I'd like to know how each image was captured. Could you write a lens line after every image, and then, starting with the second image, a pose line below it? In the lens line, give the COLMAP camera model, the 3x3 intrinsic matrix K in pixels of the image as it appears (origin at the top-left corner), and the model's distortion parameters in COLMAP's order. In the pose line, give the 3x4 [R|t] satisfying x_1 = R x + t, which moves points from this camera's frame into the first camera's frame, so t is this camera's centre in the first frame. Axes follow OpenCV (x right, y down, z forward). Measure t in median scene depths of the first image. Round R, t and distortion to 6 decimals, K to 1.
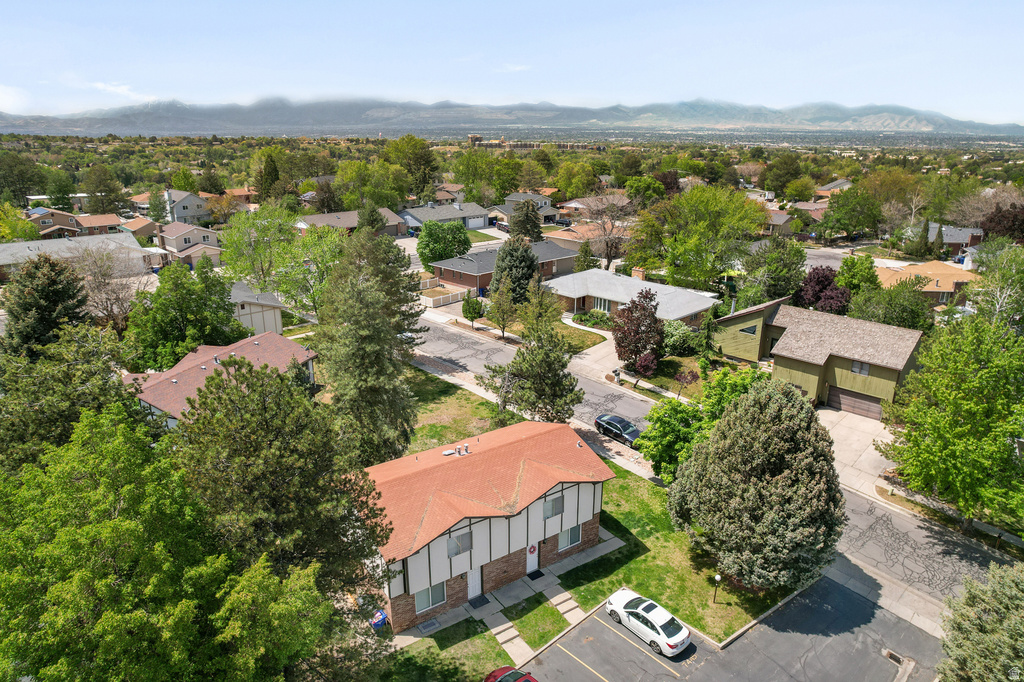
lens RADIAL K [[656.3, 0, 512.0], [0, 656.3, 341.0], [0, 0, 1]] dist [-0.076805, 0.069970]
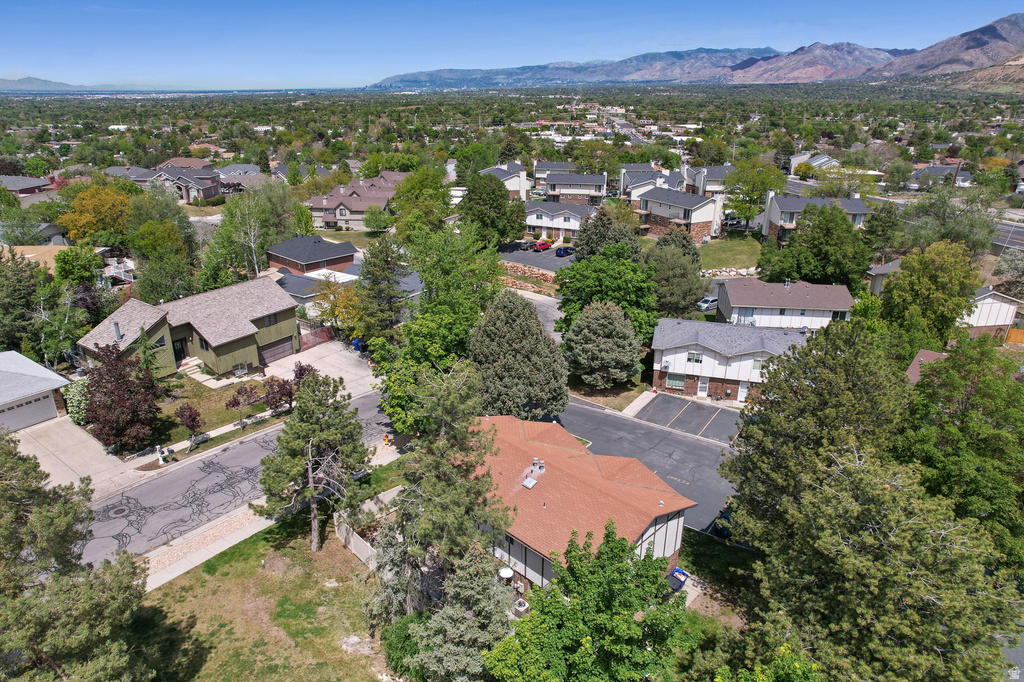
lens RADIAL K [[656.3, 0, 512.0], [0, 656.3, 341.0], [0, 0, 1]] dist [-0.076805, 0.069970]
pose [[-0.194451, -0.359341, 0.912723, -0.474393], [0.299658, 0.864241, 0.404094, -0.208503], [-0.934020, 0.352081, -0.060373, 0.552858]]
